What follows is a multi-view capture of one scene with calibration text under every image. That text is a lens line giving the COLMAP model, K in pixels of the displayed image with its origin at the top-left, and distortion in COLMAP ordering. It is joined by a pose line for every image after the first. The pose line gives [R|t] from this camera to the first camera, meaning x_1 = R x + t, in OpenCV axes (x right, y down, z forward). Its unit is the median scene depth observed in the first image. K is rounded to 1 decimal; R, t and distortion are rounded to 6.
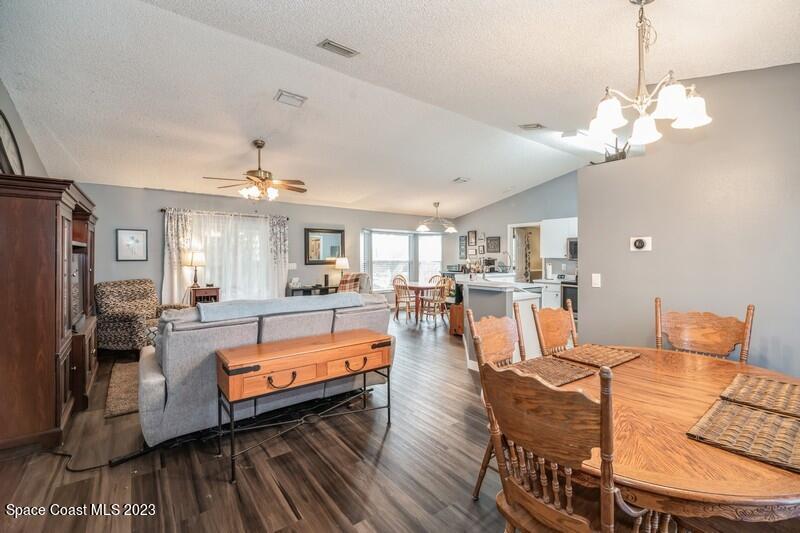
lens RADIAL K [[350.9, 0, 400.1], [0, 350.9, 250.3], [0, 0, 1]] dist [-0.009436, -0.001924]
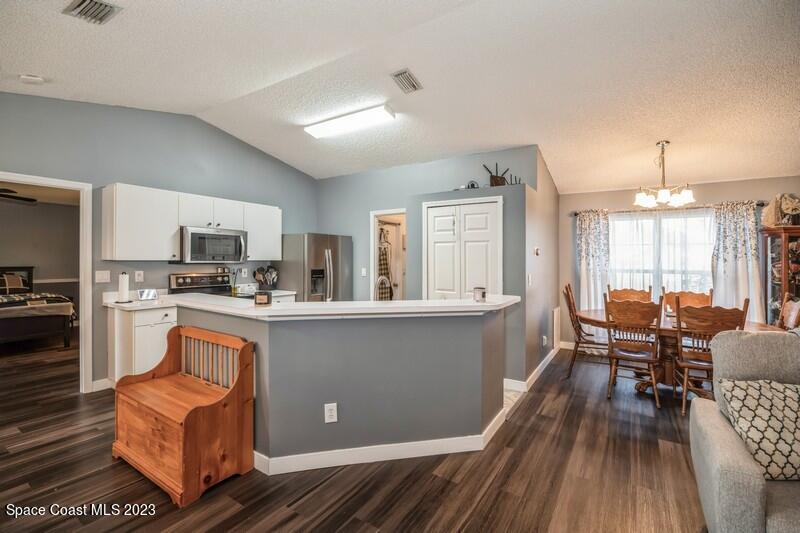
lens RADIAL K [[350.9, 0, 405.8], [0, 350.9, 257.9], [0, 0, 1]] dist [-0.009436, -0.001924]
pose [[-0.351125, -0.004971, 0.936315, -0.188028], [-0.024328, 0.999697, -0.003816, 0.009805], [-0.936013, -0.024119, -0.351139, 0.797008]]
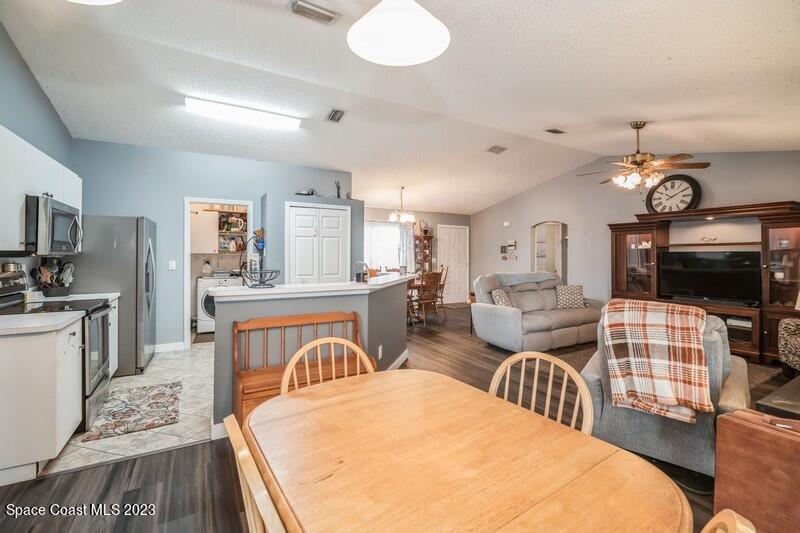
lens RADIAL K [[350.9, 0, 400.6], [0, 350.9, 257.7], [0, 0, 1]] dist [-0.009436, -0.001924]
pose [[-0.992516, -0.008537, 0.121818, 0.050781], [-0.009270, 0.999942, -0.005455, 0.025728], [-0.121764, -0.006543, -0.992537, 1.222589]]
